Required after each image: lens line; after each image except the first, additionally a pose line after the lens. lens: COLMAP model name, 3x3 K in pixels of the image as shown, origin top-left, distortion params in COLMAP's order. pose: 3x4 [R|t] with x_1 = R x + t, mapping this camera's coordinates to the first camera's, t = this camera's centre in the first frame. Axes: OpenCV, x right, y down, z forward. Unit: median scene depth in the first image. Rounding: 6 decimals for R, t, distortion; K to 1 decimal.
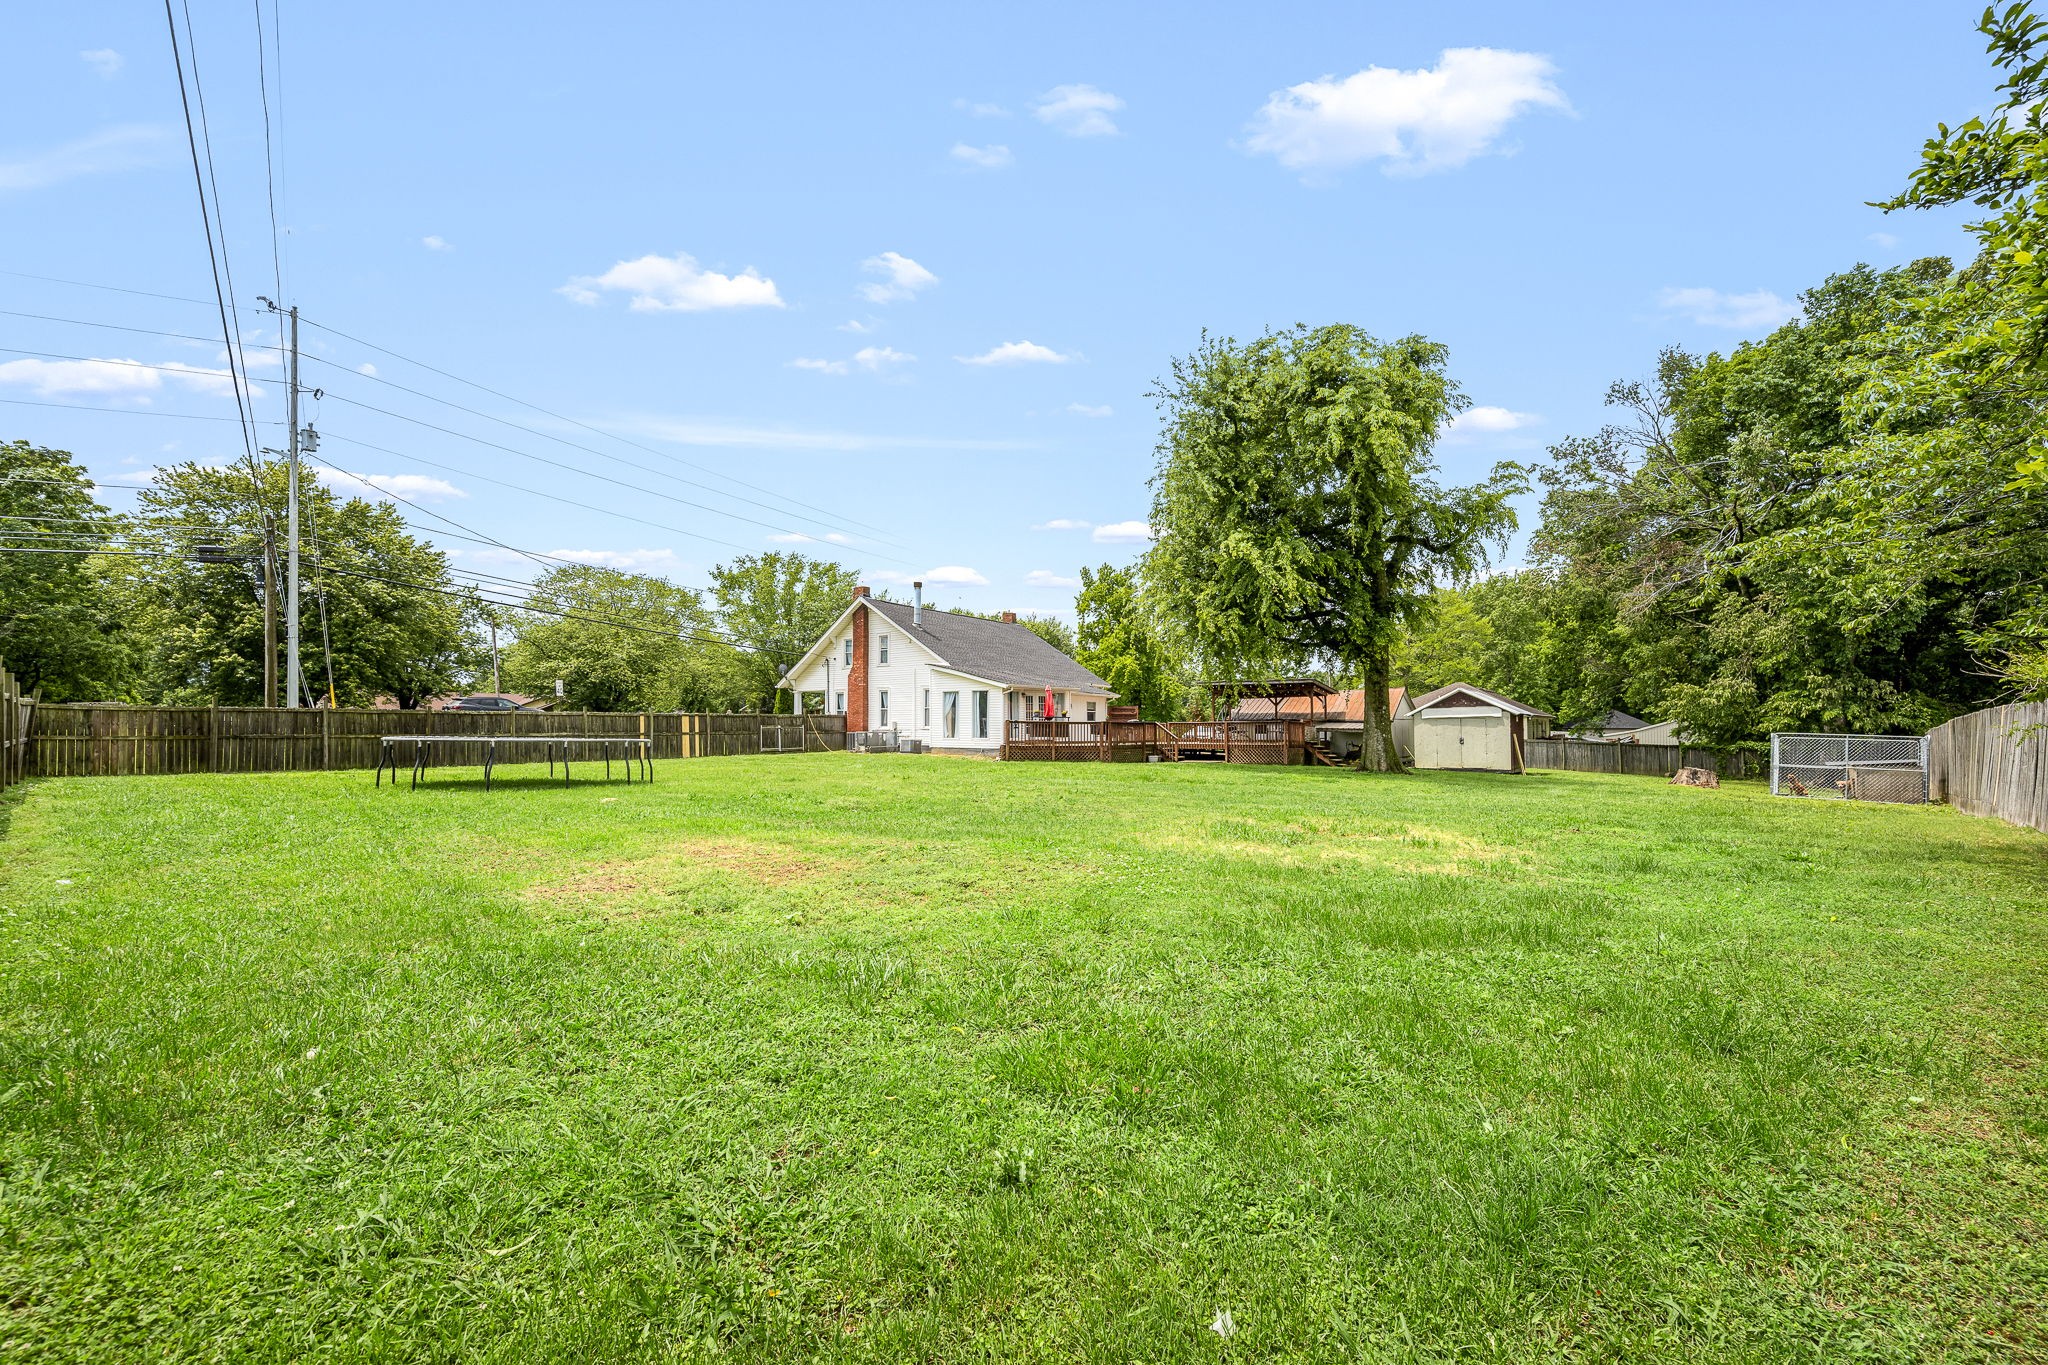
lens RADIAL K [[824.6, 0, 1023.8], [0, 824.6, 710.7], [0, 0, 1]] dist [-0.001249, -0.000029]
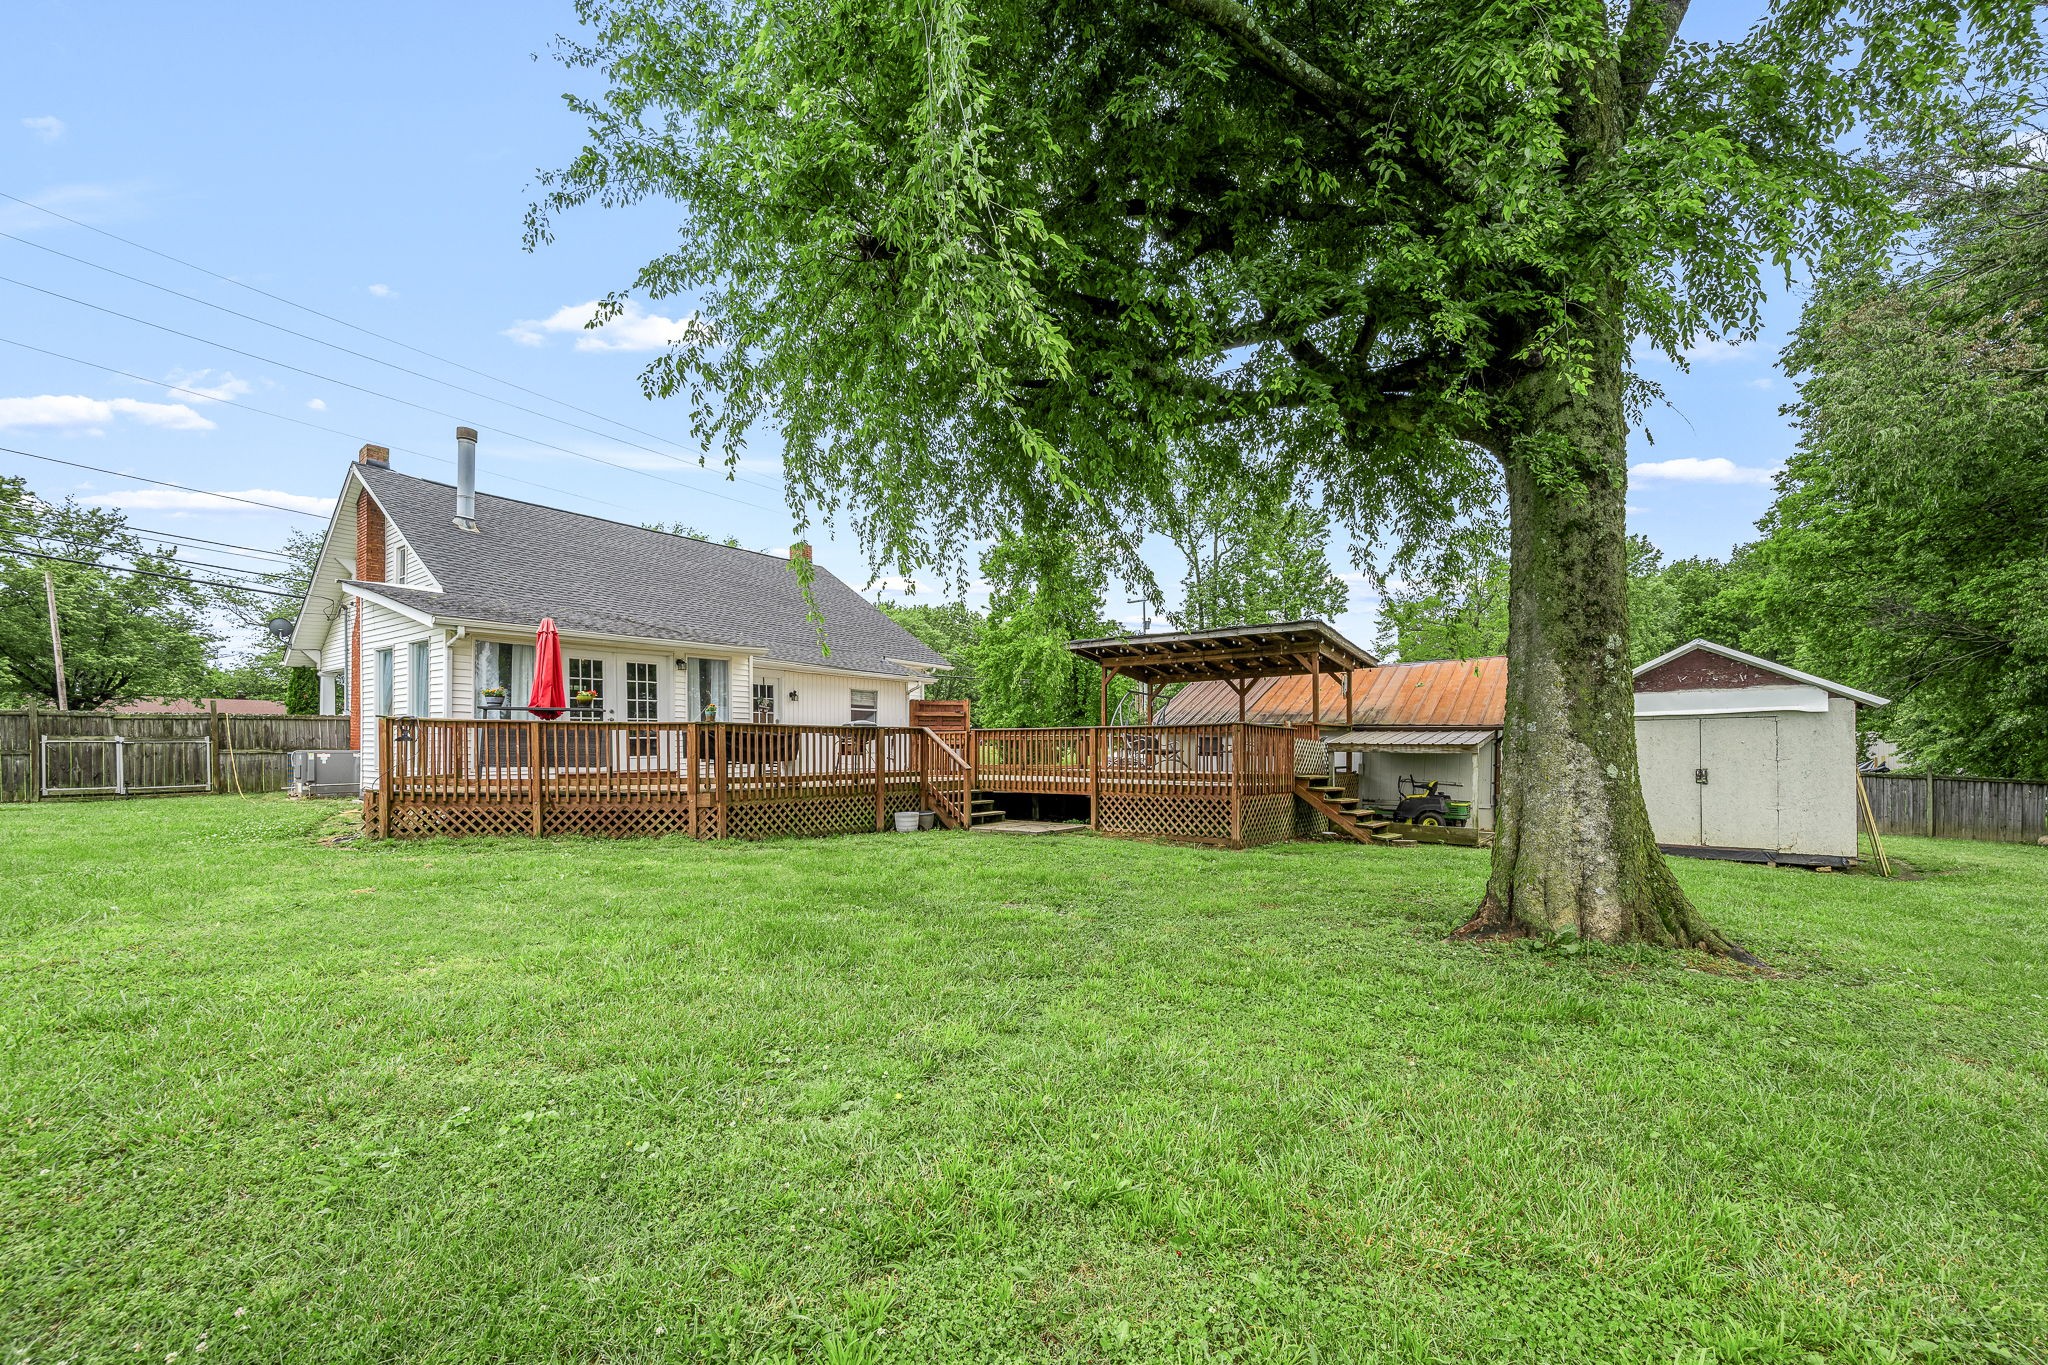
lens RADIAL K [[849.0, 0, 1012.6], [0, 849.0, 715.2], [0, 0, 1]] dist [0.000086, 0.000046]
pose [[0.999553, -0.000055, -0.029890, 0.196406], [-0.000366, 0.999901, -0.014083, 0.012203], [0.029888, 0.014088, 0.999454, 0.530474]]
